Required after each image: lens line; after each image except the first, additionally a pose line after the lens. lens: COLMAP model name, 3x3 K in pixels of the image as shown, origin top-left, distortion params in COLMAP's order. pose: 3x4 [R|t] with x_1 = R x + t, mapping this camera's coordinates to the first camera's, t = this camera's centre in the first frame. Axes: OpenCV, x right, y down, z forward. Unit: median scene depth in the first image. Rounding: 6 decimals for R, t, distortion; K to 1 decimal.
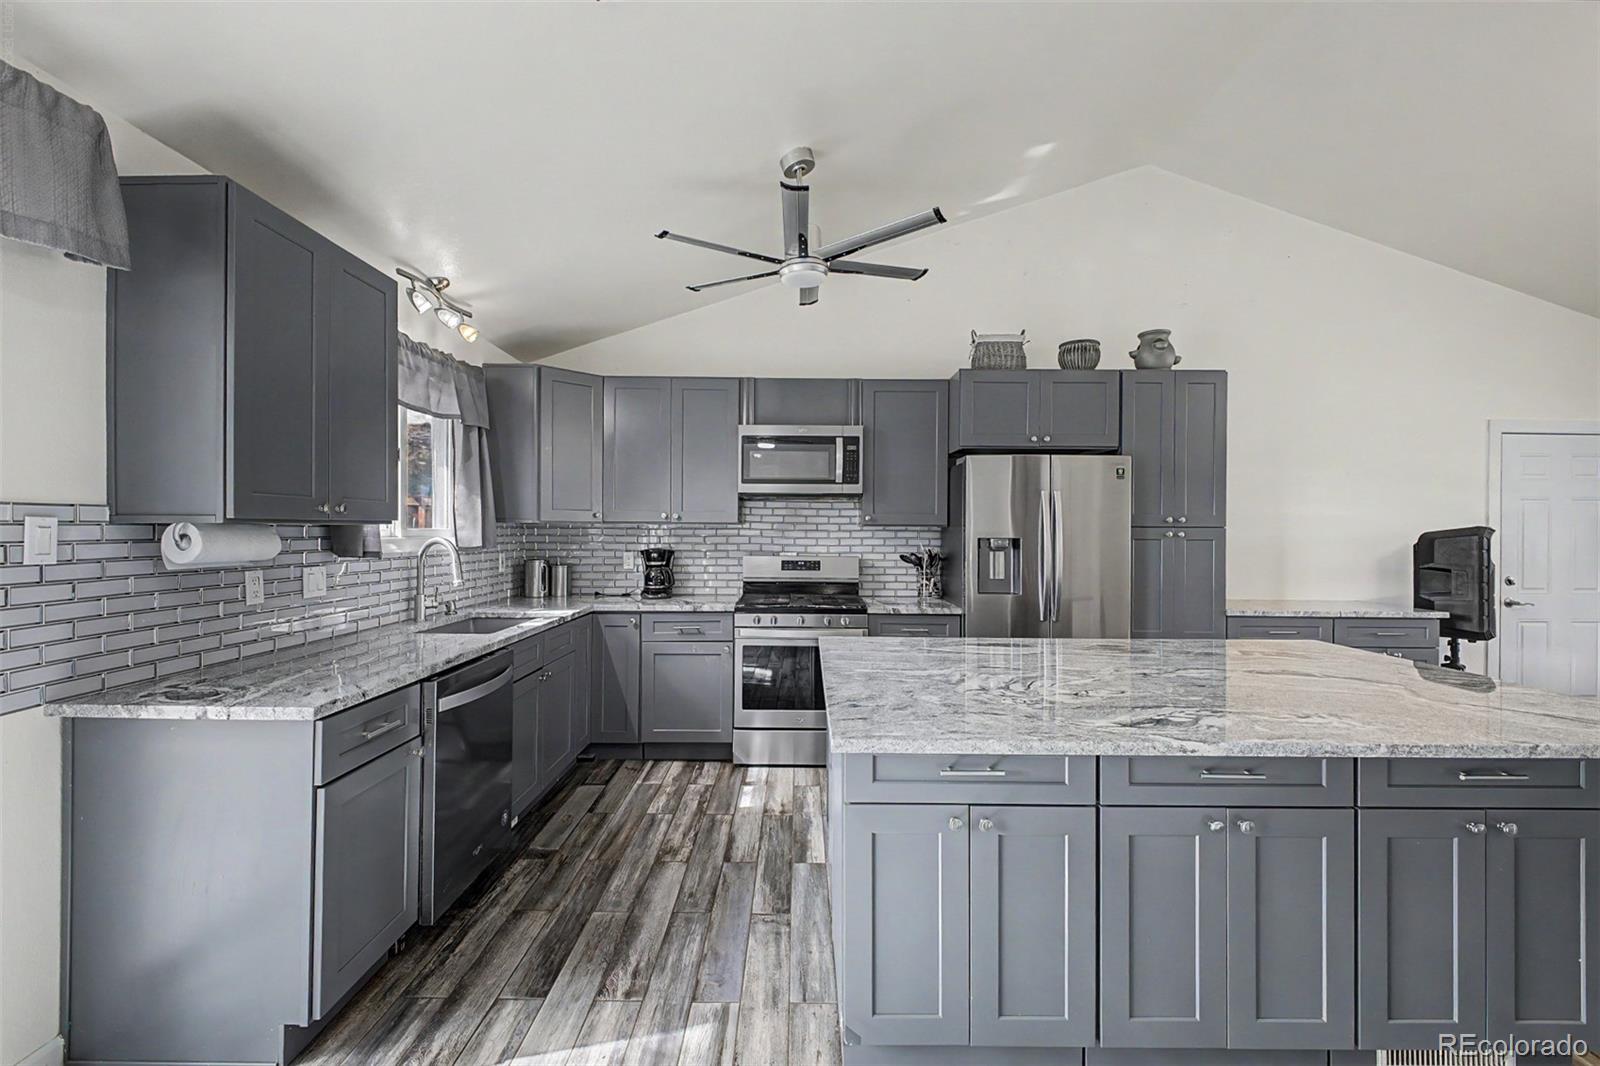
lens RADIAL K [[693.7, 0, 803.7], [0, 693.7, 528.7], [0, 0, 1]] dist [0.002492, 0.000033]
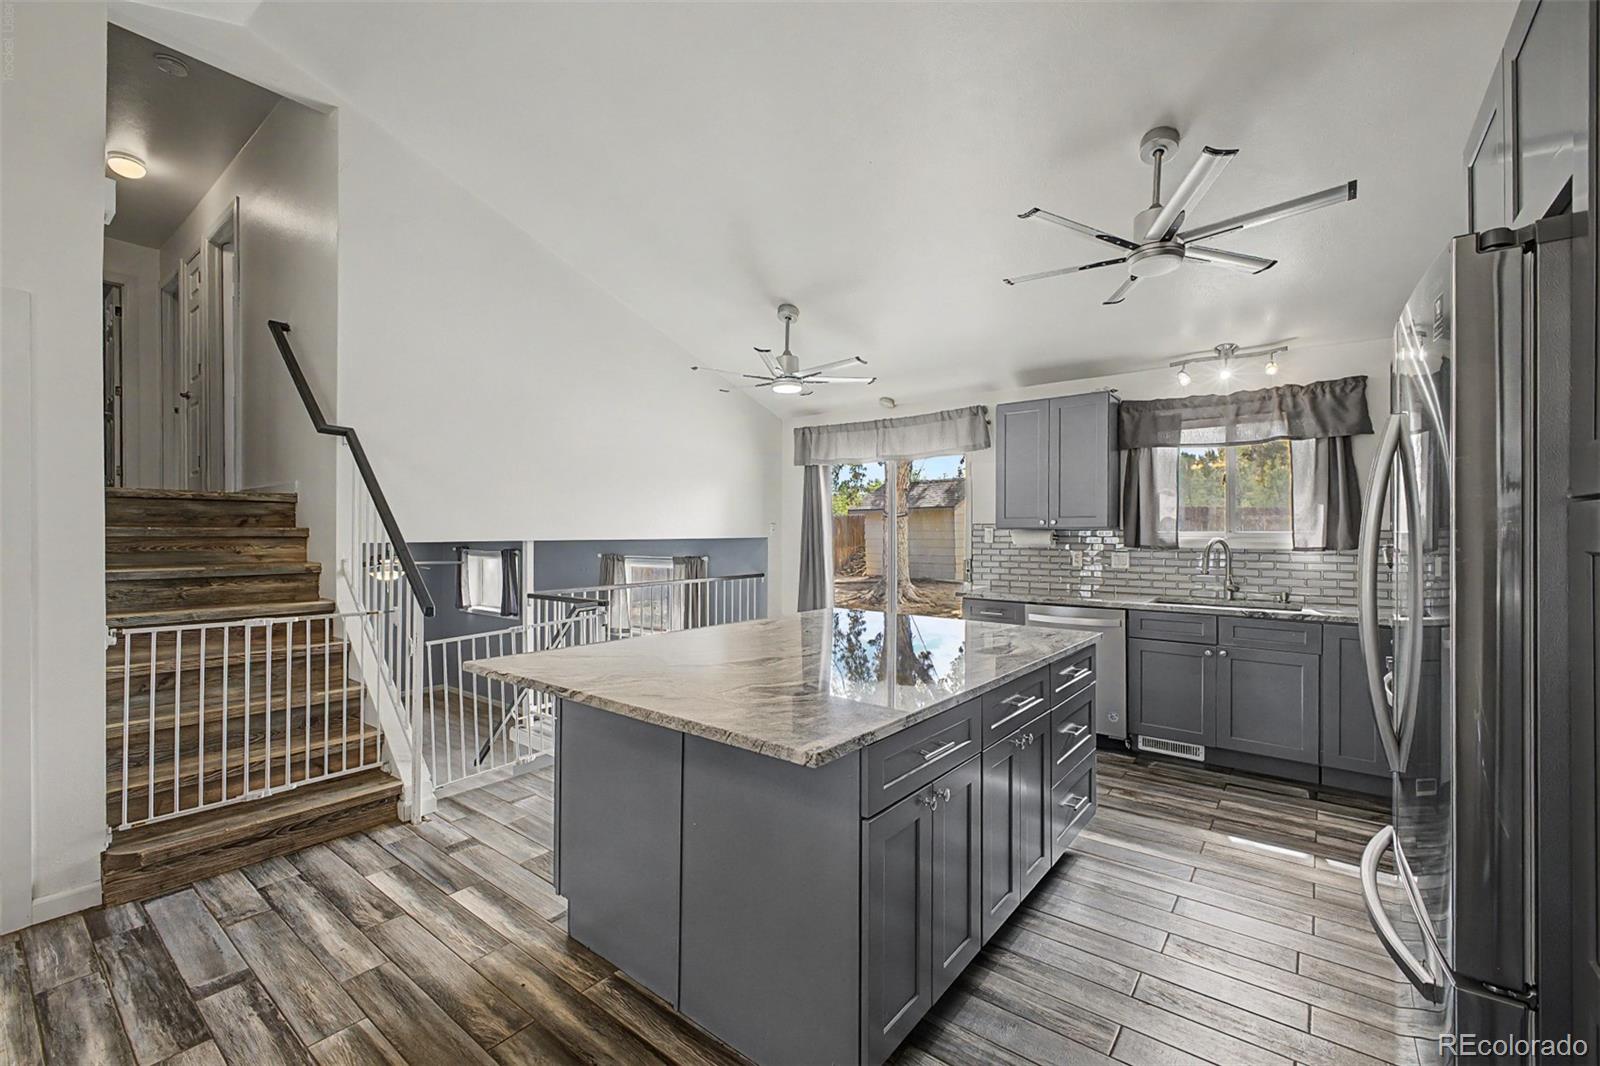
lens RADIAL K [[675.5, 0, 797.3], [0, 675.5, 528.2], [0, 0, 1]] dist [-0.000780, -0.000222]
pose [[-0.621631, -0.009856, -0.783248, 0.809293], [-0.003188, 0.999944, -0.010053, 0.007770], [0.783304, -0.003752, -0.621628, 0.937104]]
